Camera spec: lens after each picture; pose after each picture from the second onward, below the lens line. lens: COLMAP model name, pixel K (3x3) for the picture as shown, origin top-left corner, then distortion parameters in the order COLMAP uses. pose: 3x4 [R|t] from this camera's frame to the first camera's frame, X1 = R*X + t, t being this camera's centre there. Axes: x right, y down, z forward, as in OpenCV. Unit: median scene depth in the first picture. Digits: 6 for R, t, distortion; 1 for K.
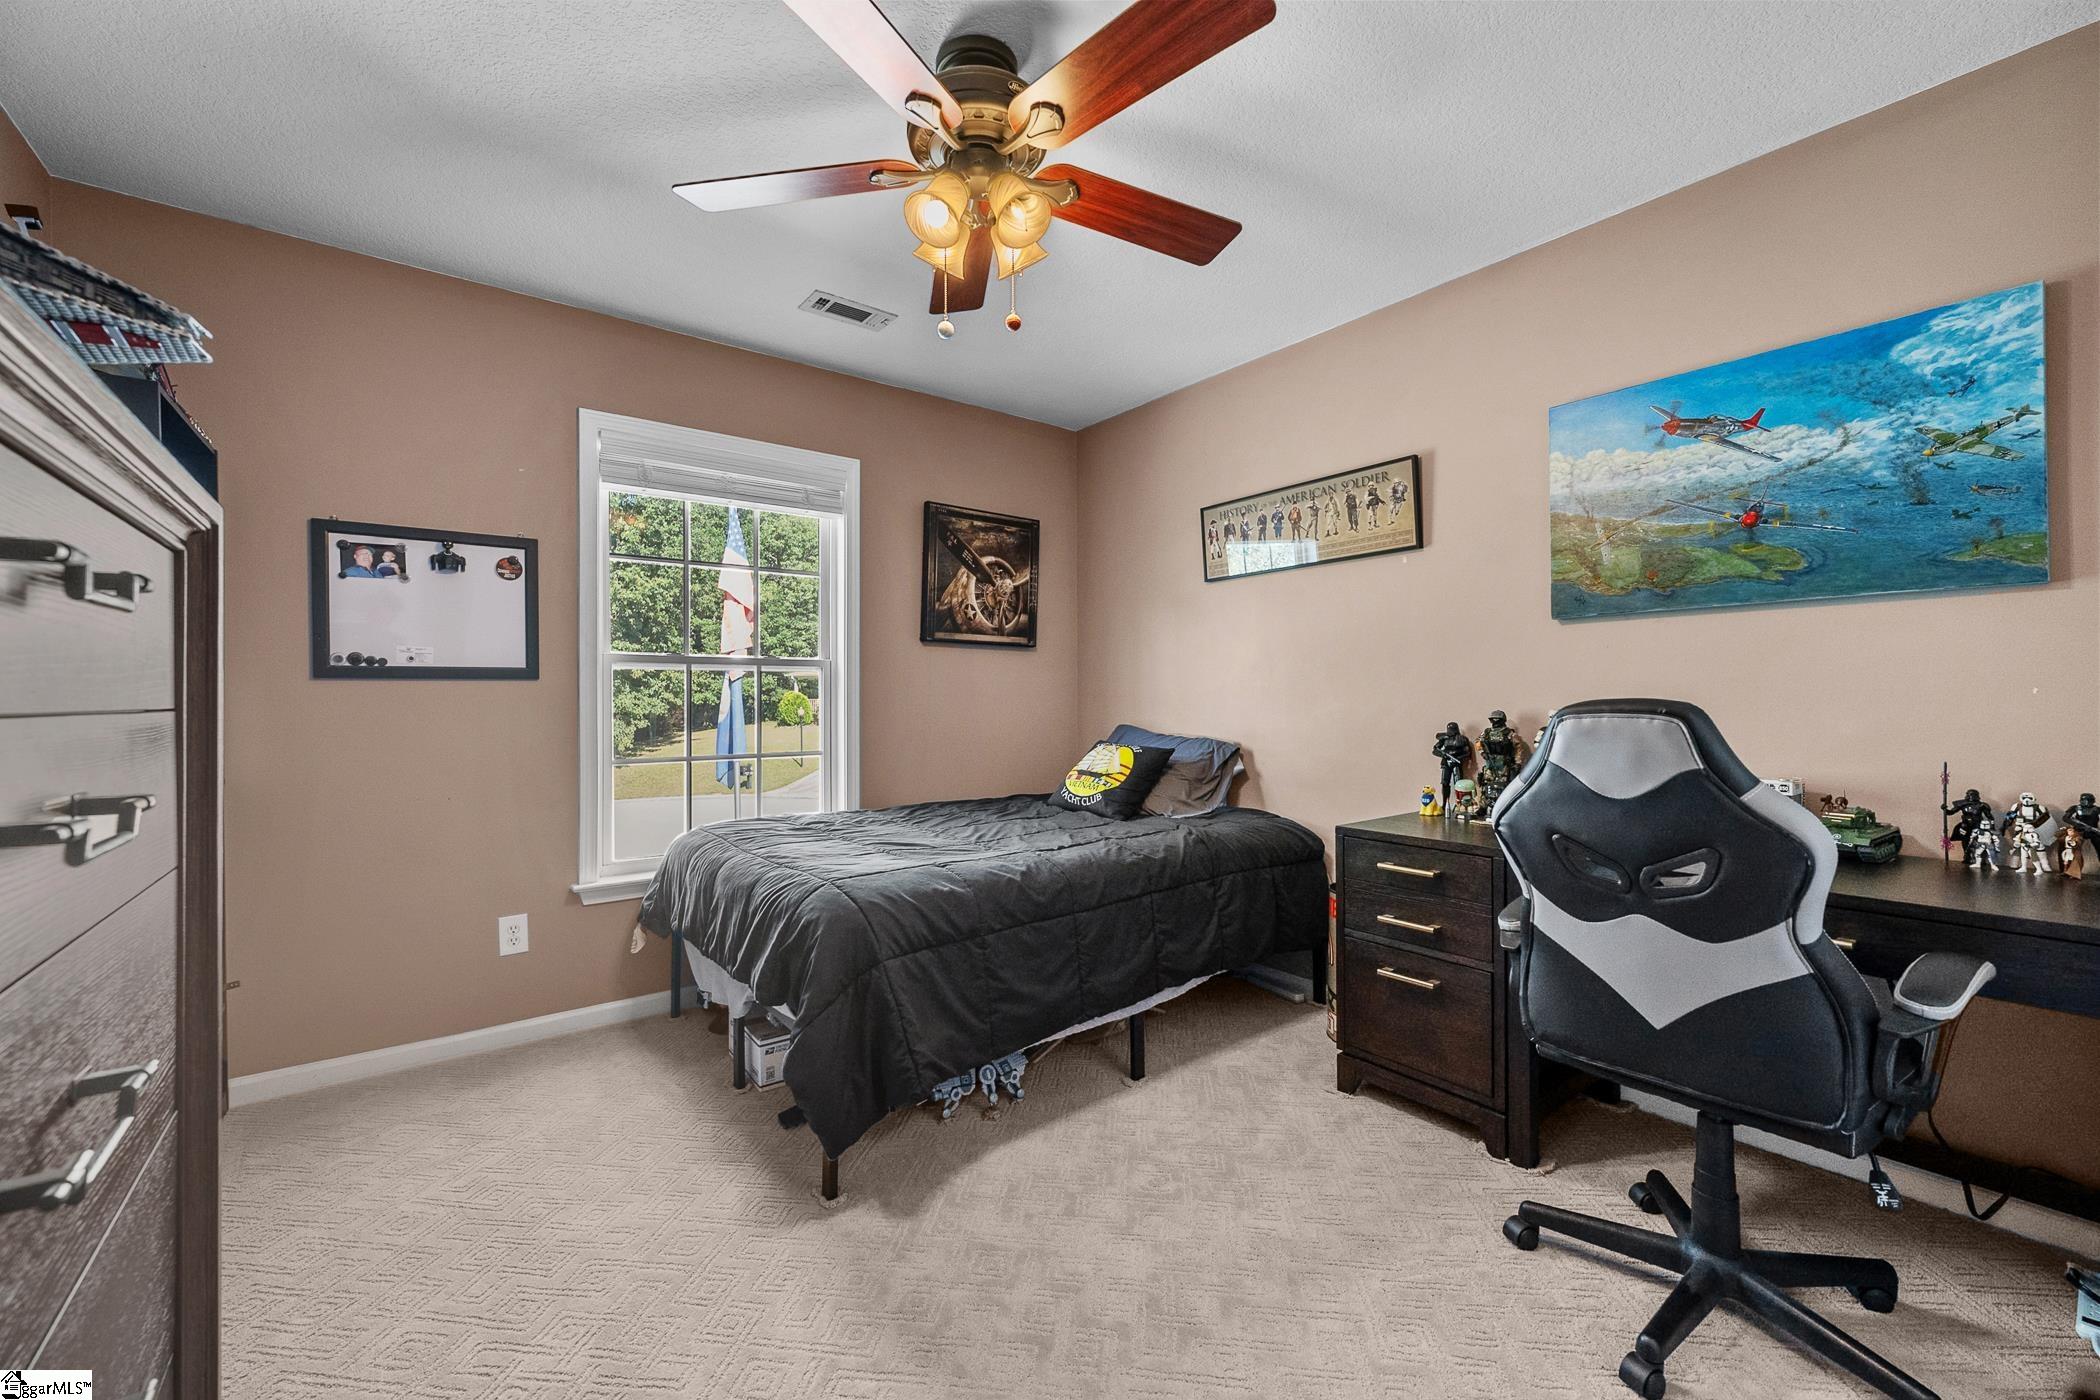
lens RADIAL K [[839.2, 0, 1050.0], [0, 839.2, 700.0], [0, 0, 1]] dist [0.000984, 0.000158]
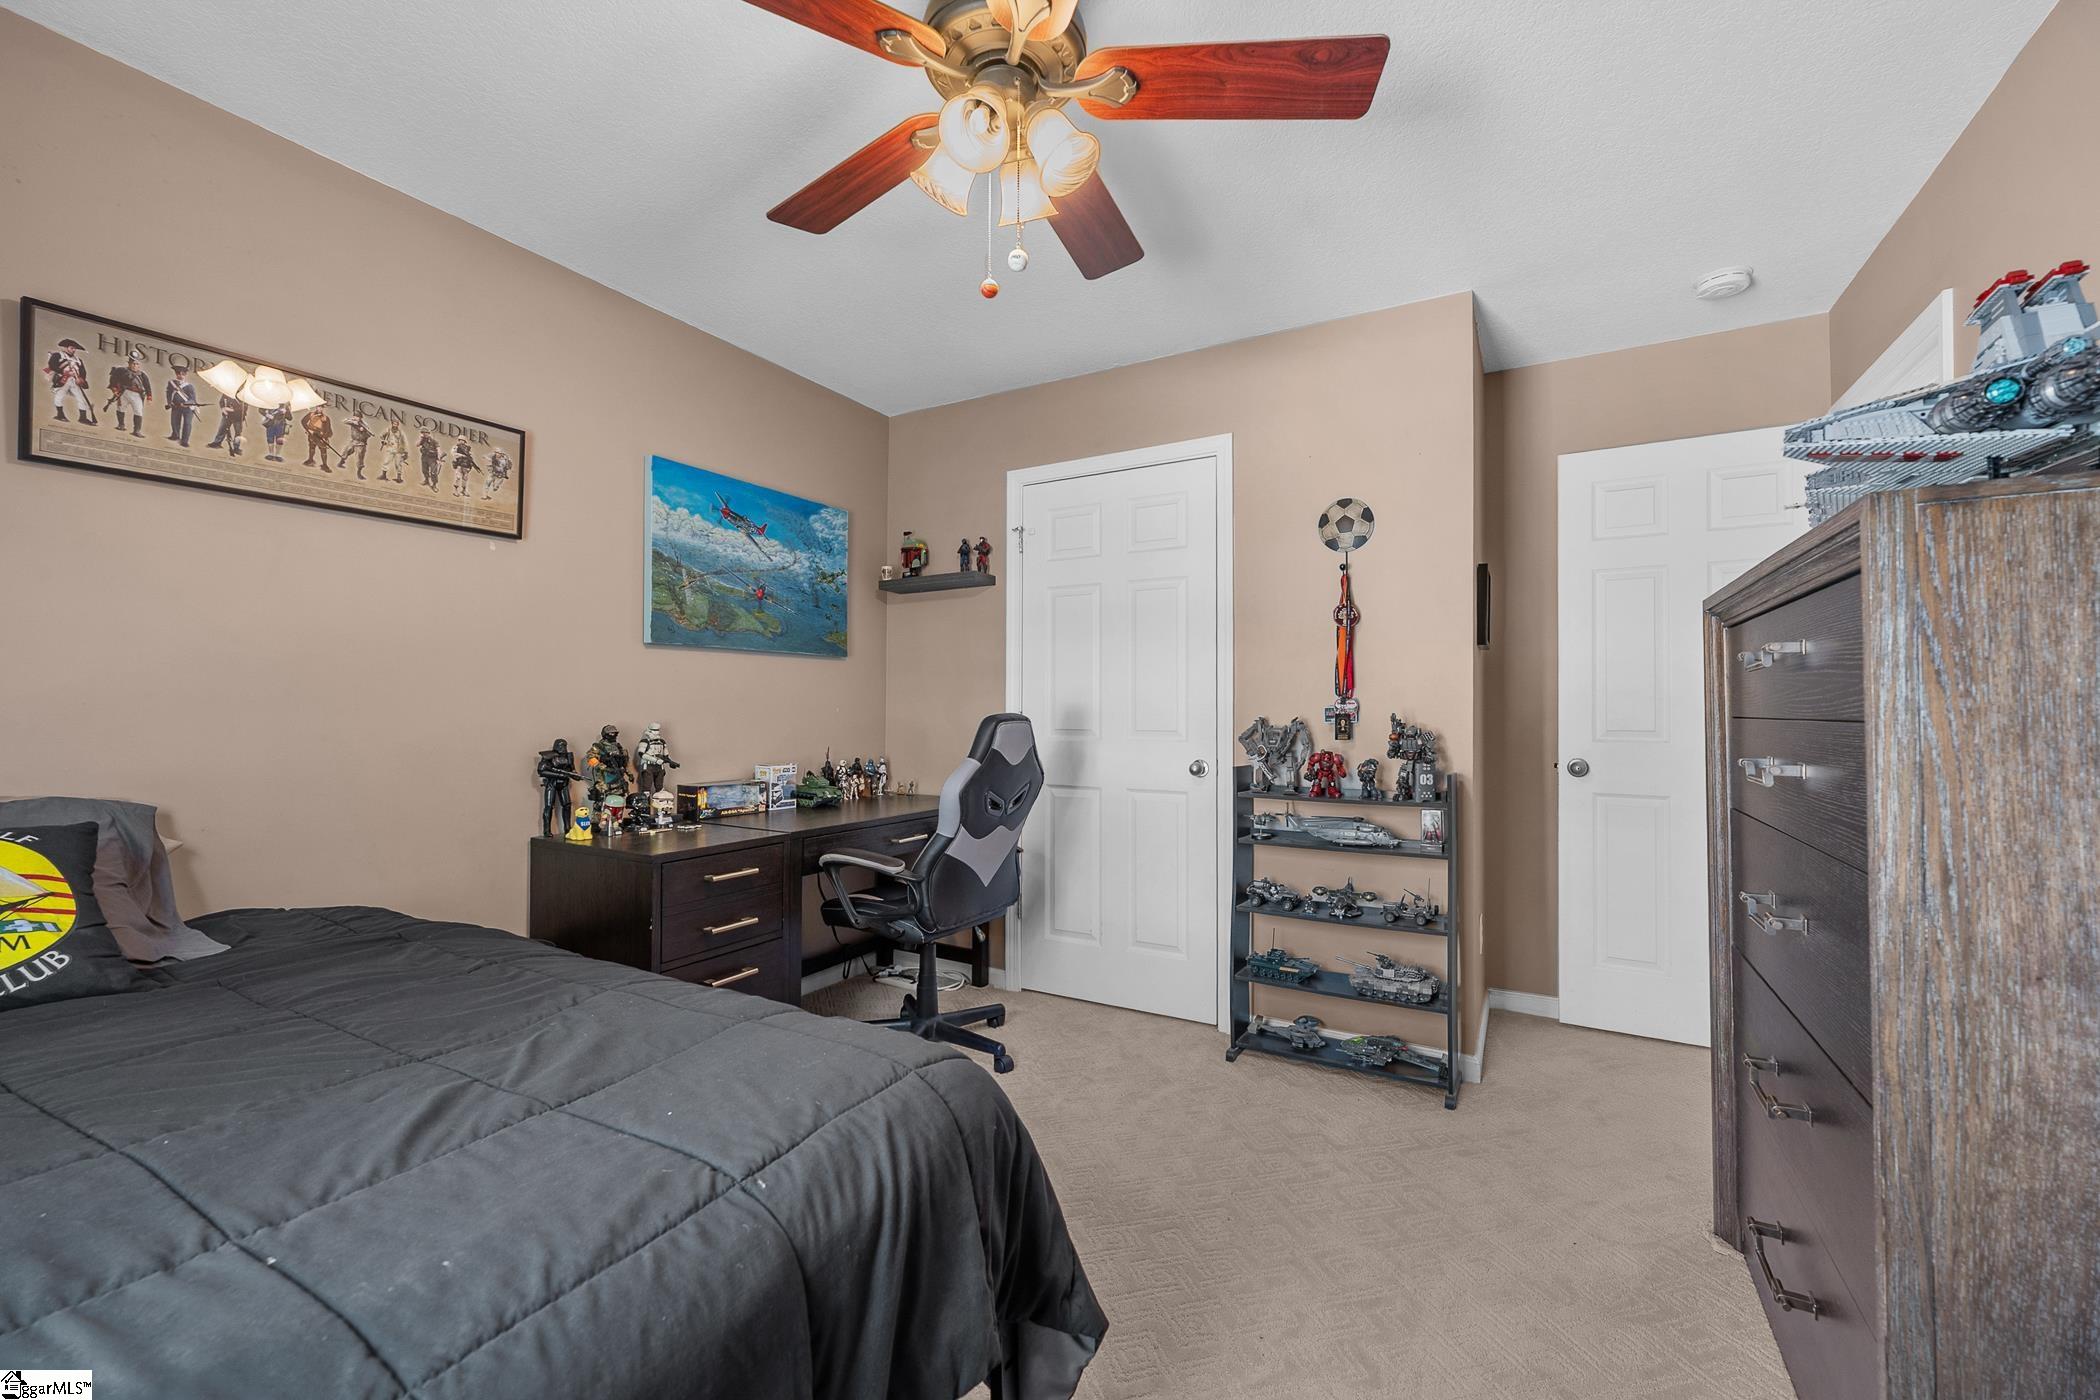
lens RADIAL K [[839.2, 0, 1050.0], [0, 839.2, 700.0], [0, 0, 1]] dist [0.000984, 0.000158]
pose [[-0.389056, 0.010369, 0.921156, -0.668477], [-0.001082, 0.999931, -0.011713, -0.007475], [-0.921213, -0.005554, -0.389018, 0.981793]]
